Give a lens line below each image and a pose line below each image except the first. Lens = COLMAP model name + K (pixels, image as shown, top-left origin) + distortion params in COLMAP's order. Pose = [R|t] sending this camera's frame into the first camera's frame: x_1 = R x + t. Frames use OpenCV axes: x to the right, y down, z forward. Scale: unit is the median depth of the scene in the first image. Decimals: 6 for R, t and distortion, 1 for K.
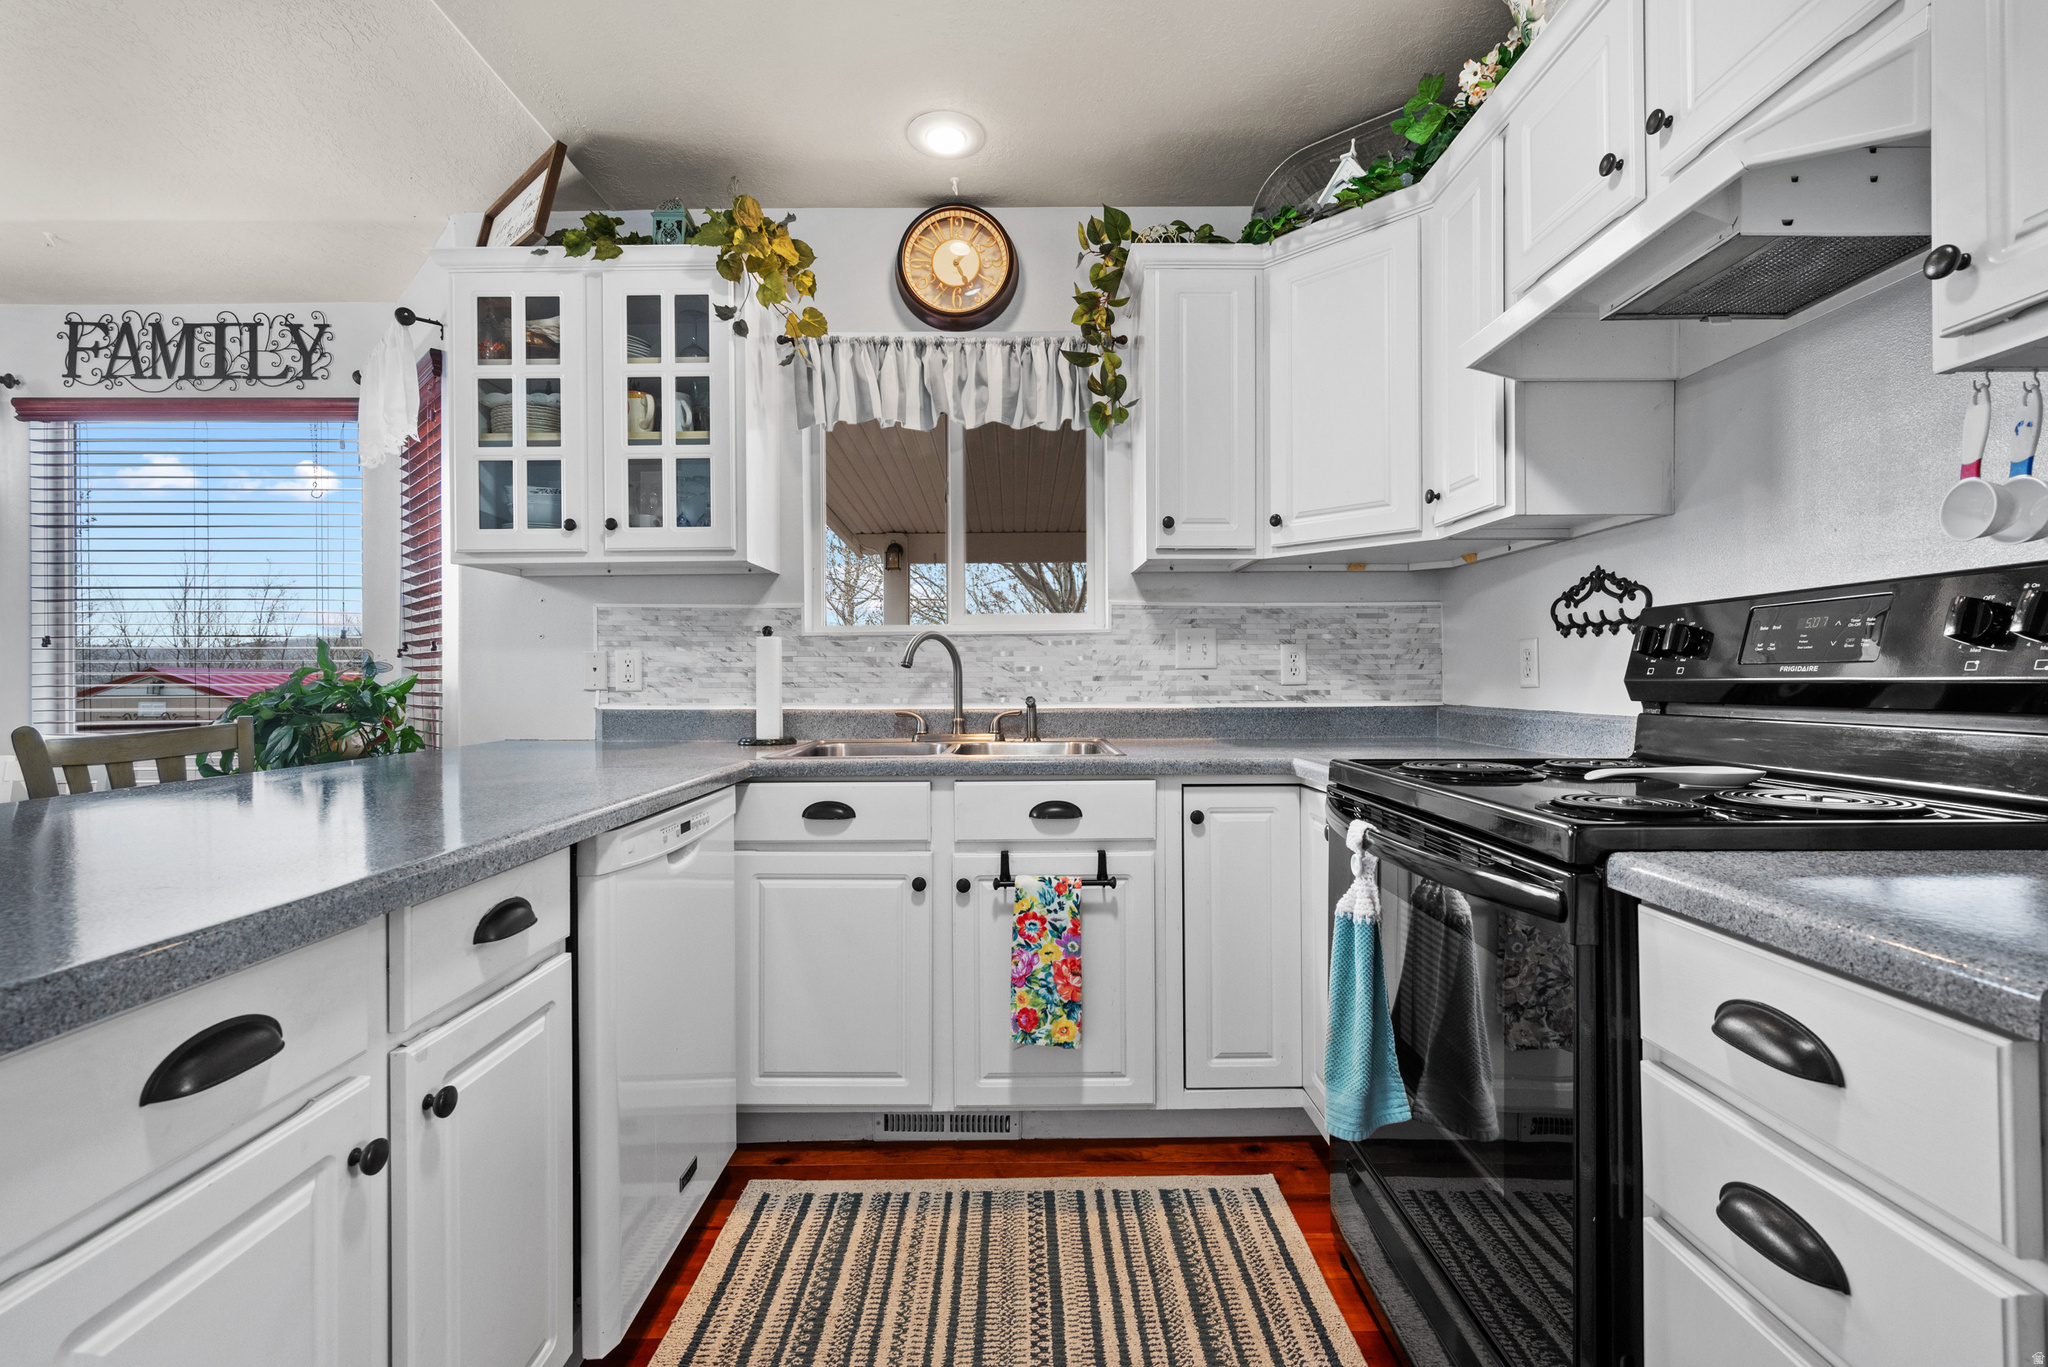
lens RADIAL K [[872.3, 0, 1031.8], [0, 872.3, 681.9], [0, 0, 1]] dist [-0.006820, 0.000850]
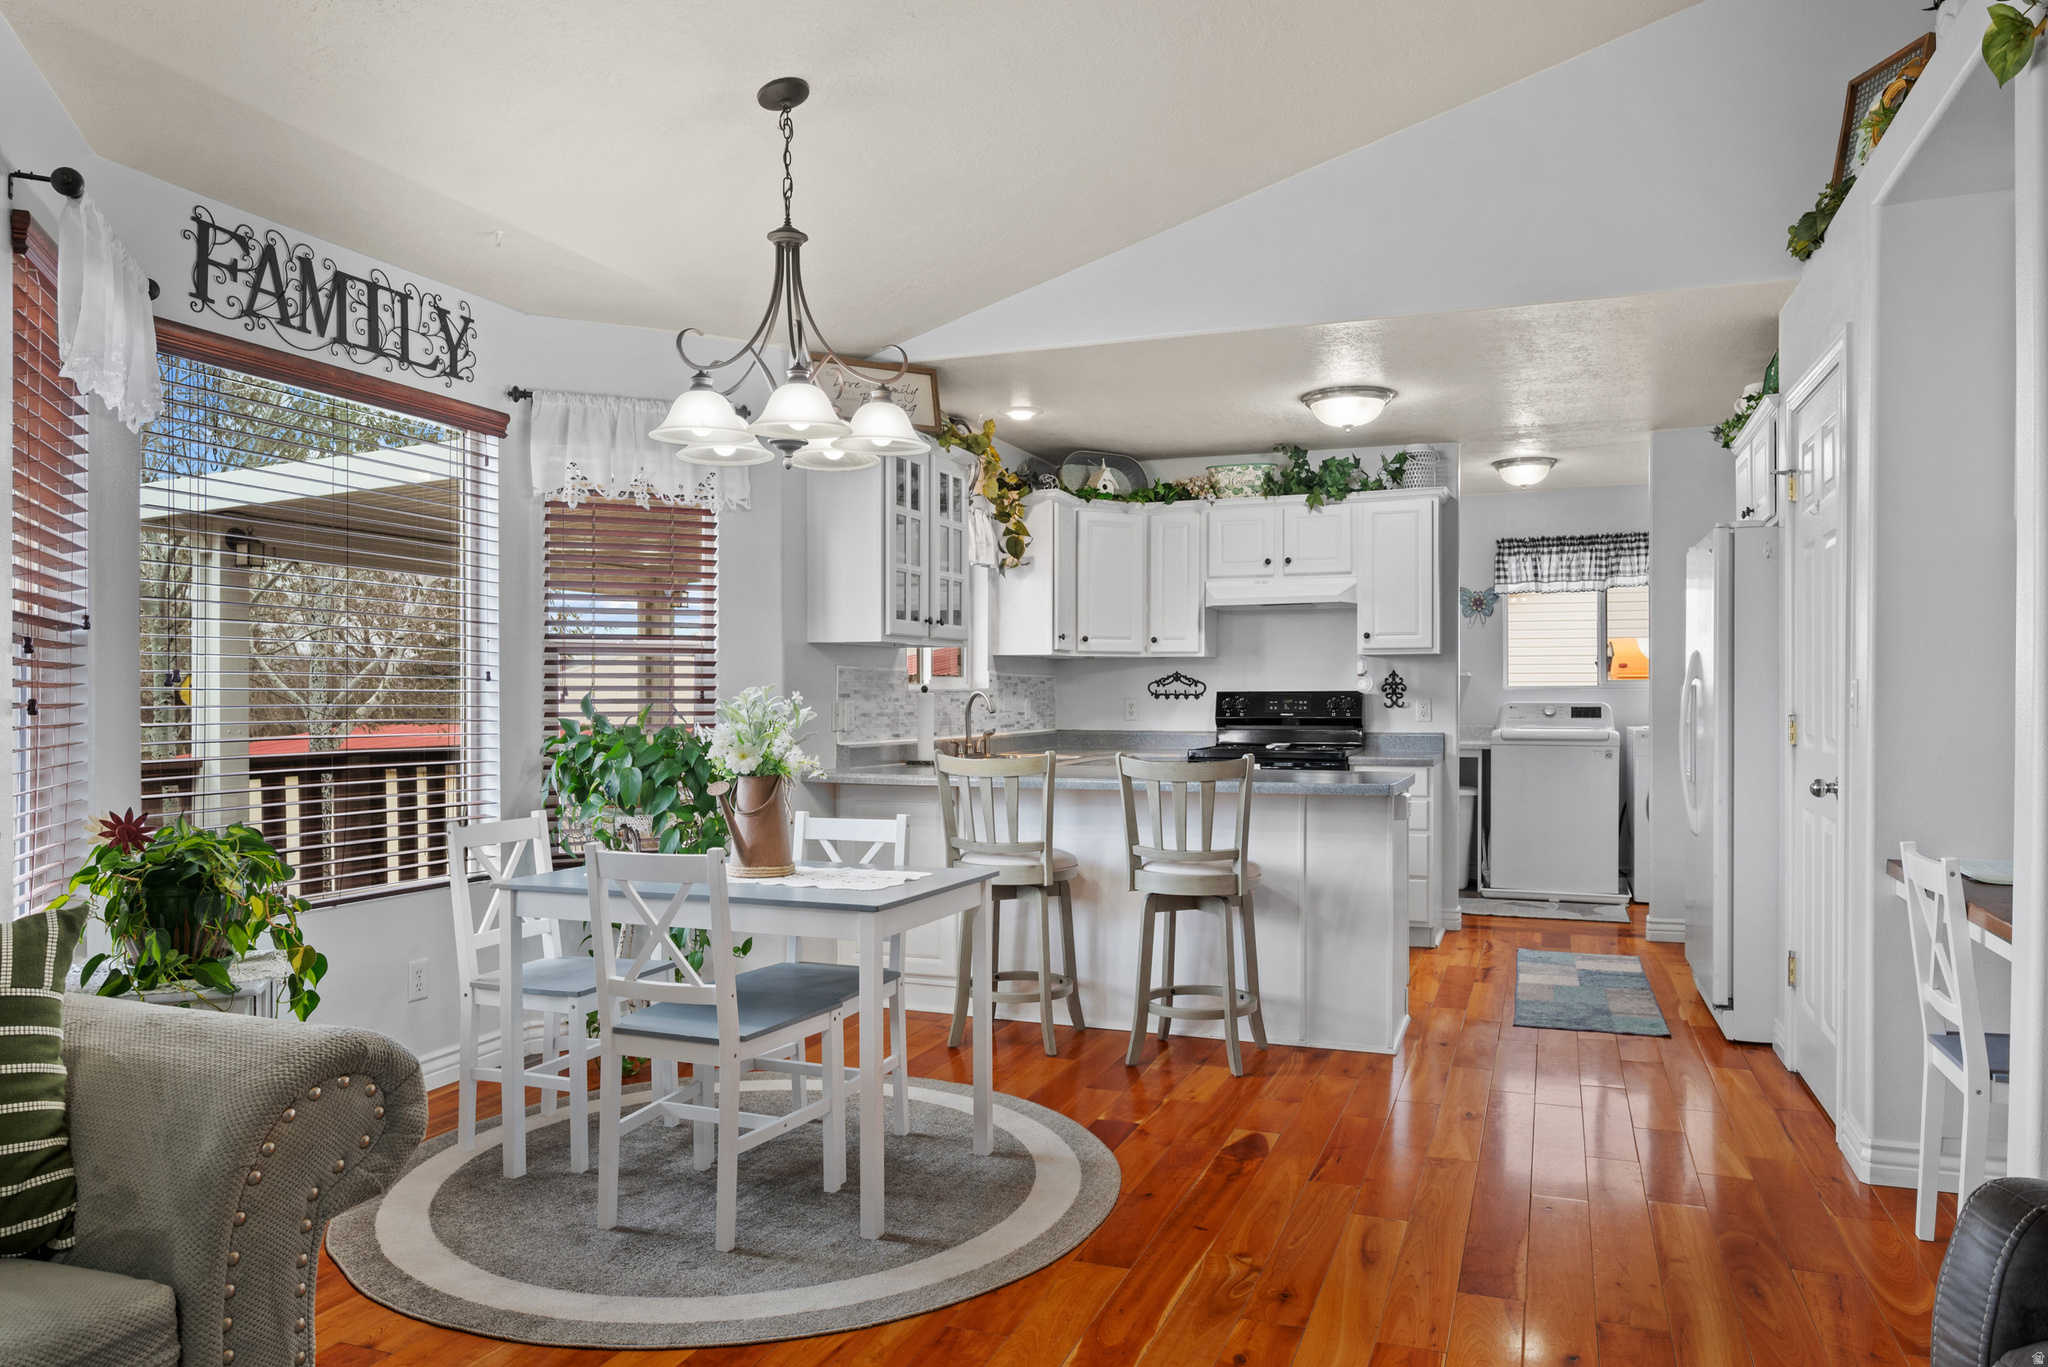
lens RADIAL K [[1406.5, 0, 1027.9], [0, 1406.5, 707.7], [0, 0, 1]] dist [0.011643, -0.005170]
pose [[0.356871, -0.004508, 0.934143, -2.896335], [0.003461, 0.999988, 0.003503, -0.039886], [-0.934147, 0.001983, 0.356882, -0.032870]]
